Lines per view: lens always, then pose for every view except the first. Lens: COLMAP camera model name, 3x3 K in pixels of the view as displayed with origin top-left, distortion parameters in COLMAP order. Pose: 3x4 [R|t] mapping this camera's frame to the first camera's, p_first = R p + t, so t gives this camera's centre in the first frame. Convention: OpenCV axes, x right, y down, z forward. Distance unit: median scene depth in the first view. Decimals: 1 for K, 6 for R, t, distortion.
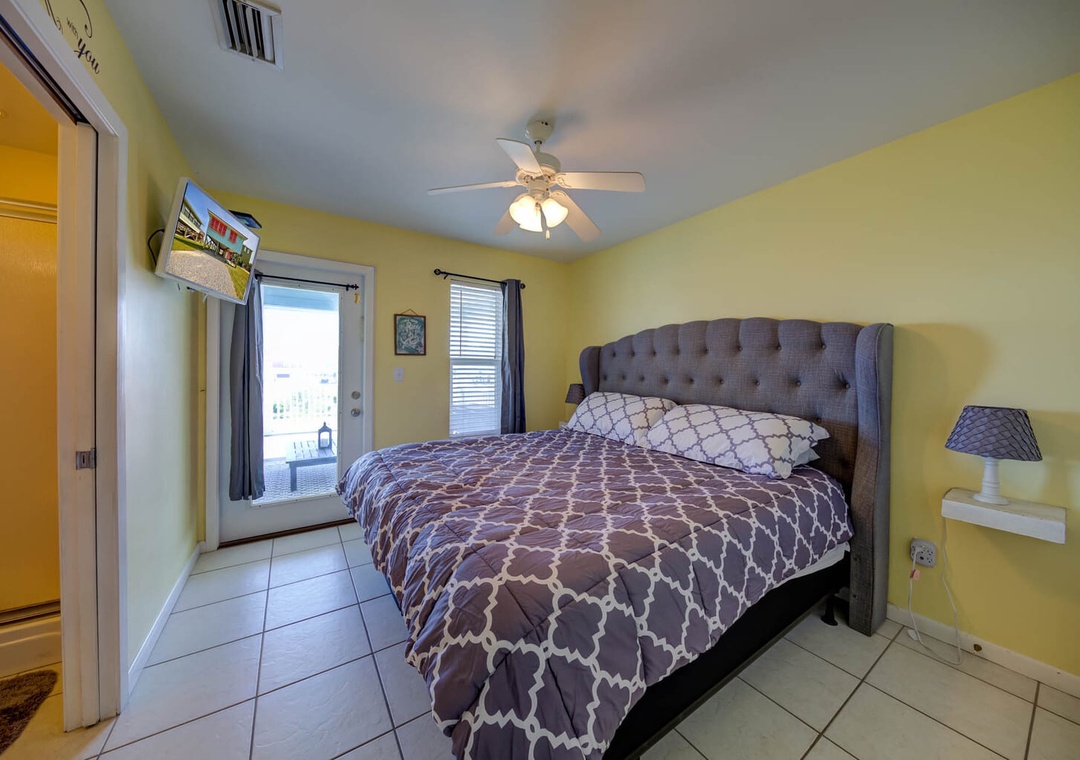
lens RADIAL K [[365.9, 0, 537.7], [0, 365.9, 378.9], [0, 0, 1]] dist [0.016066, -0.000053]
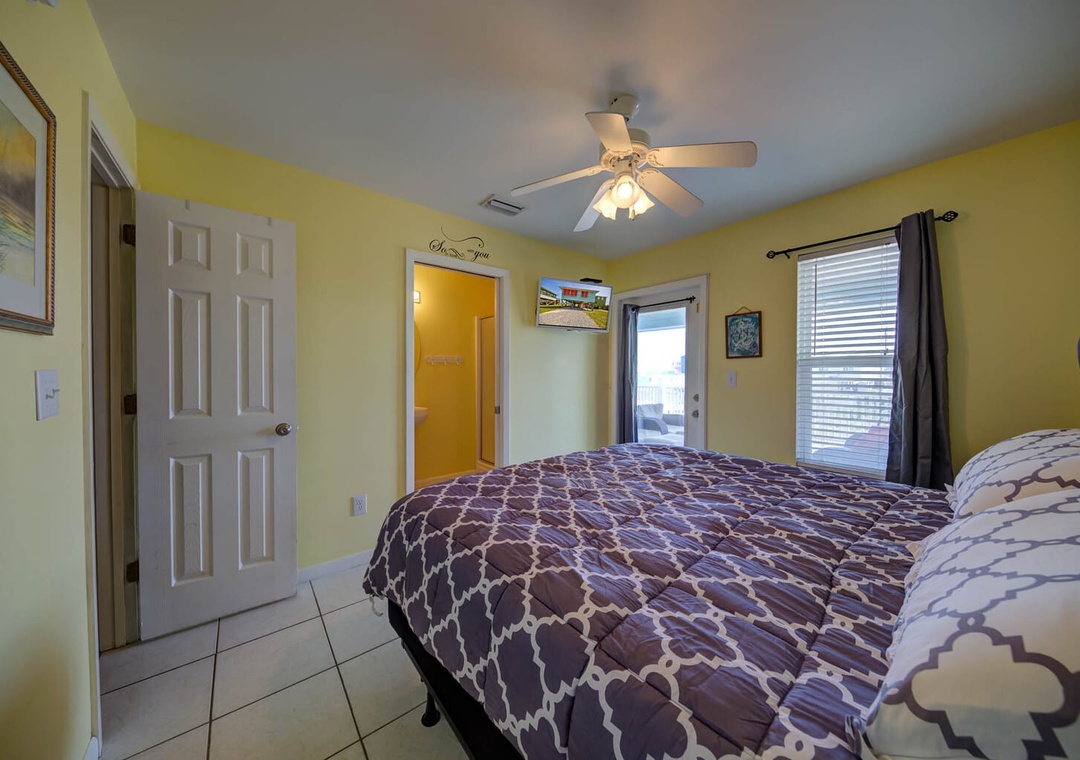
lens RADIAL K [[367.3, 0, 538.7], [0, 367.3, 376.0], [0, 0, 1]] dist [-0.000525, -0.000063]
pose [[0.094018, -0.007019, -0.995546, 0.710749], [-0.029065, 0.999530, -0.009792, 0.005373], [0.995146, 0.029856, 0.093770, 0.584564]]
